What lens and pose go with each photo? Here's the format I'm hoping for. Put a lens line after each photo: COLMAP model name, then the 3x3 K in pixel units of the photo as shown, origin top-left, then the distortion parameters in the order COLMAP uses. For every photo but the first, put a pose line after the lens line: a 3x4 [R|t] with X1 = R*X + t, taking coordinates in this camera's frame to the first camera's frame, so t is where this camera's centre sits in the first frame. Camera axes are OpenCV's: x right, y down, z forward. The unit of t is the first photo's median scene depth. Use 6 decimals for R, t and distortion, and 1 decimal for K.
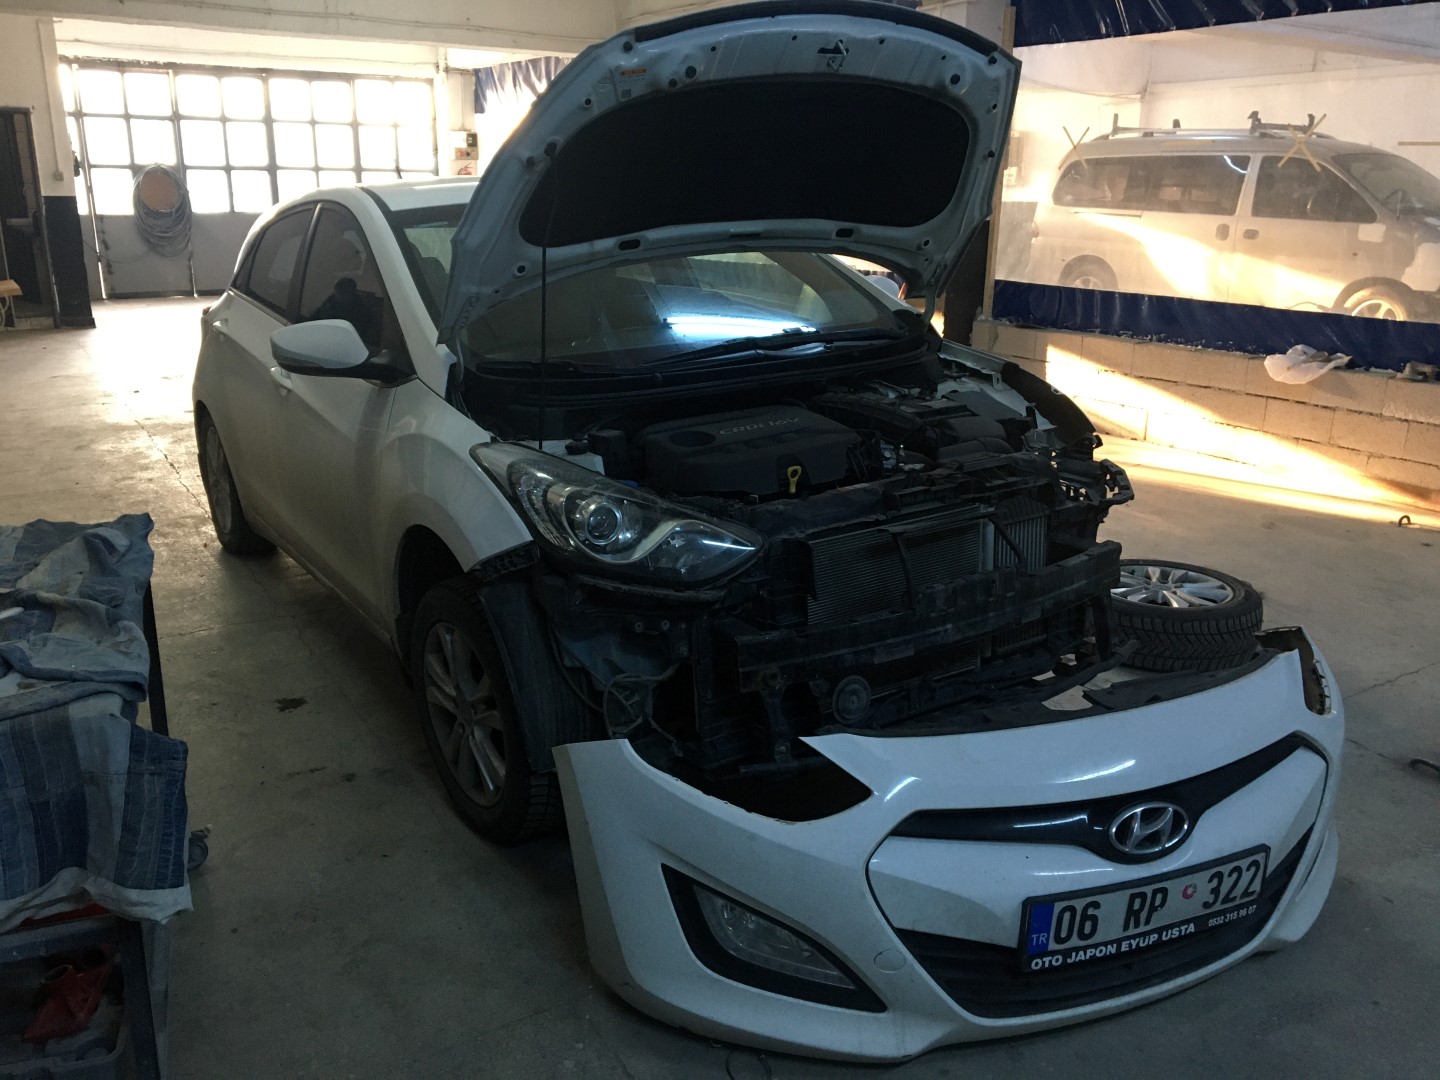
lens RADIAL K [[1208.9, 0, 720.0], [0, 1208.9, 540.0], [0, 0, 1]] dist [0.103552, -0.165075]
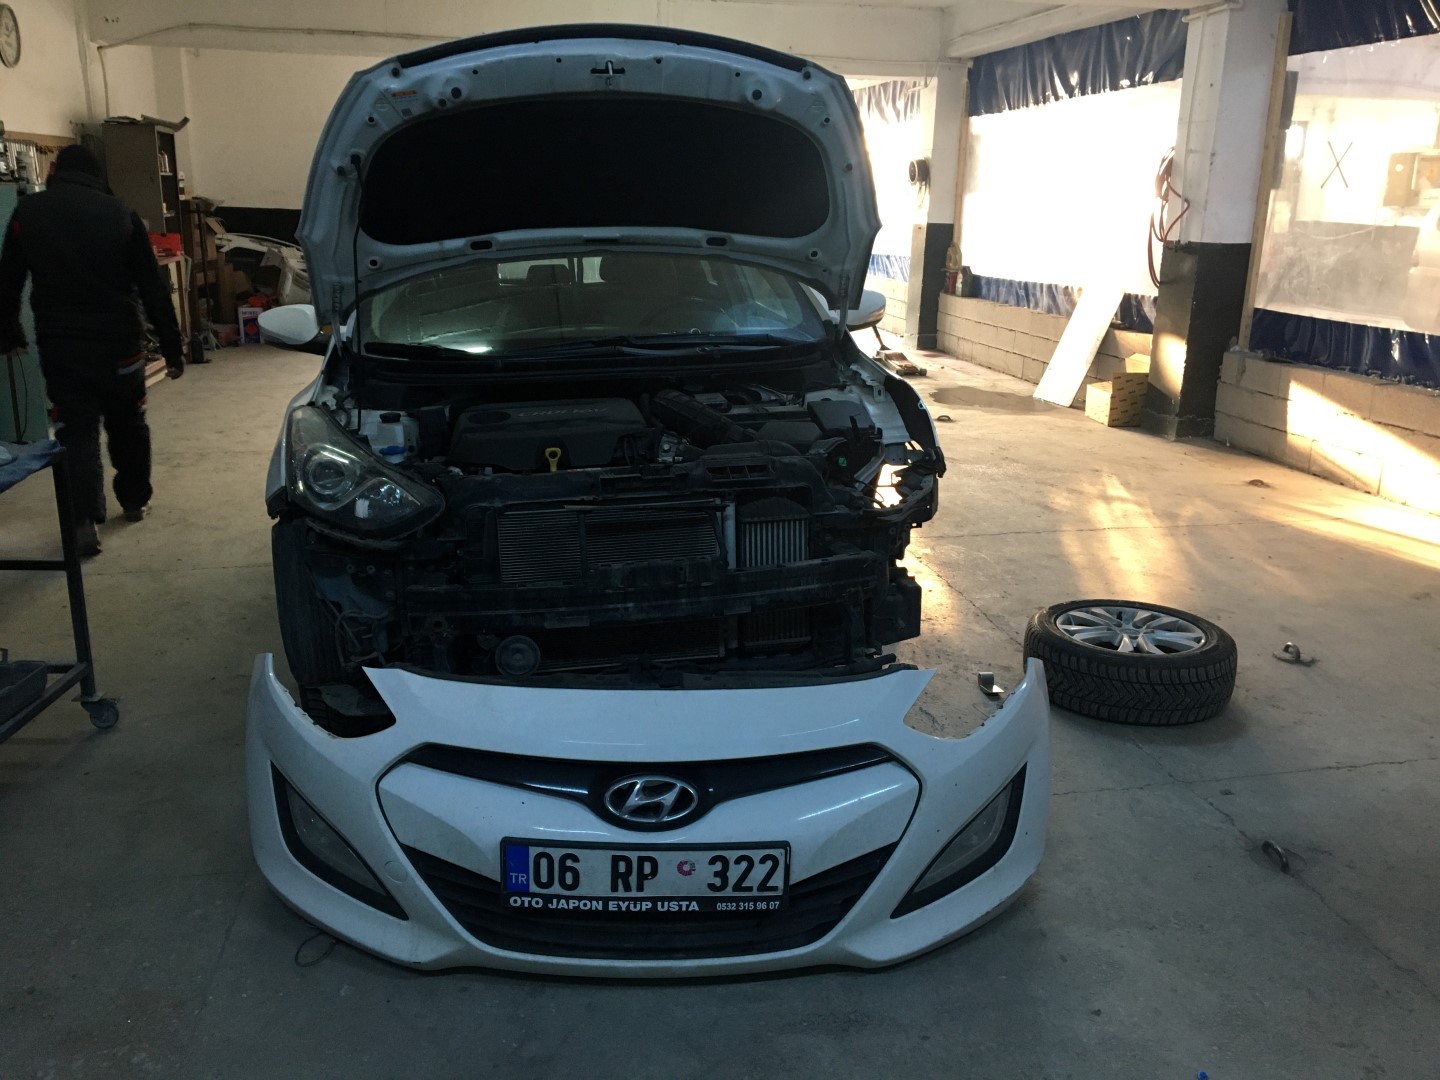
lens RADIAL K [[1208.9, 0, 720.0], [0, 1208.9, 540.0], [0, 0, 1]] dist [0.103552, -0.165075]
pose [[0.931478, 0.102991, -0.348914, 0.648329], [-0.109355, 0.994002, 0.001466, 0.004327], [0.346972, 0.036790, 0.937154, 0.028281]]
